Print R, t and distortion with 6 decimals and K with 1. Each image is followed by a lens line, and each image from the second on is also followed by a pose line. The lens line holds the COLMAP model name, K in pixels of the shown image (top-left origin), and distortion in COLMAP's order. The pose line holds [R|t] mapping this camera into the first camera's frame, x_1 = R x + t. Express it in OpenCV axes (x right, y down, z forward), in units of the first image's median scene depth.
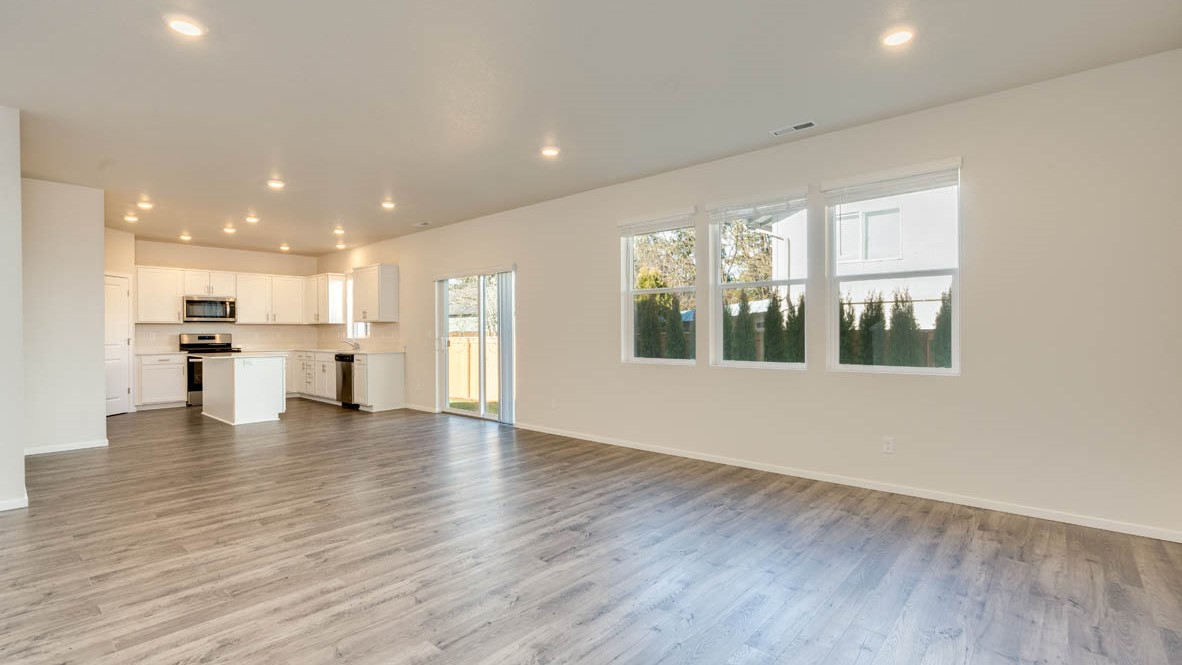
lens RADIAL K [[541.3, 0, 591.0], [0, 541.3, 333.2], [0, 0, 1]] dist [-0.000107, -0.000123]
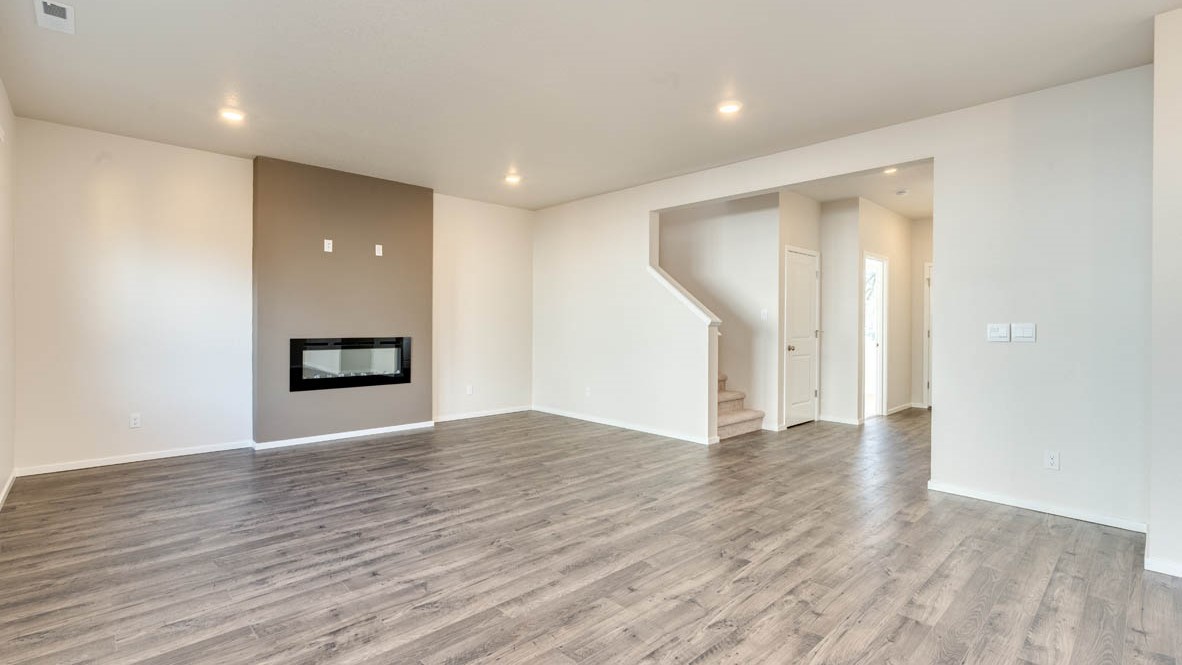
lens RADIAL K [[541.3, 0, 590.8], [0, 541.3, 328.4], [0, 0, 1]] dist [-0.000107, -0.000123]
pose [[-0.996490, -0.002222, 0.083682, -0.401478], [-0.001336, 0.999942, 0.010642, -0.004721], [-0.083701, 0.010493, -0.996436, 1.925714]]
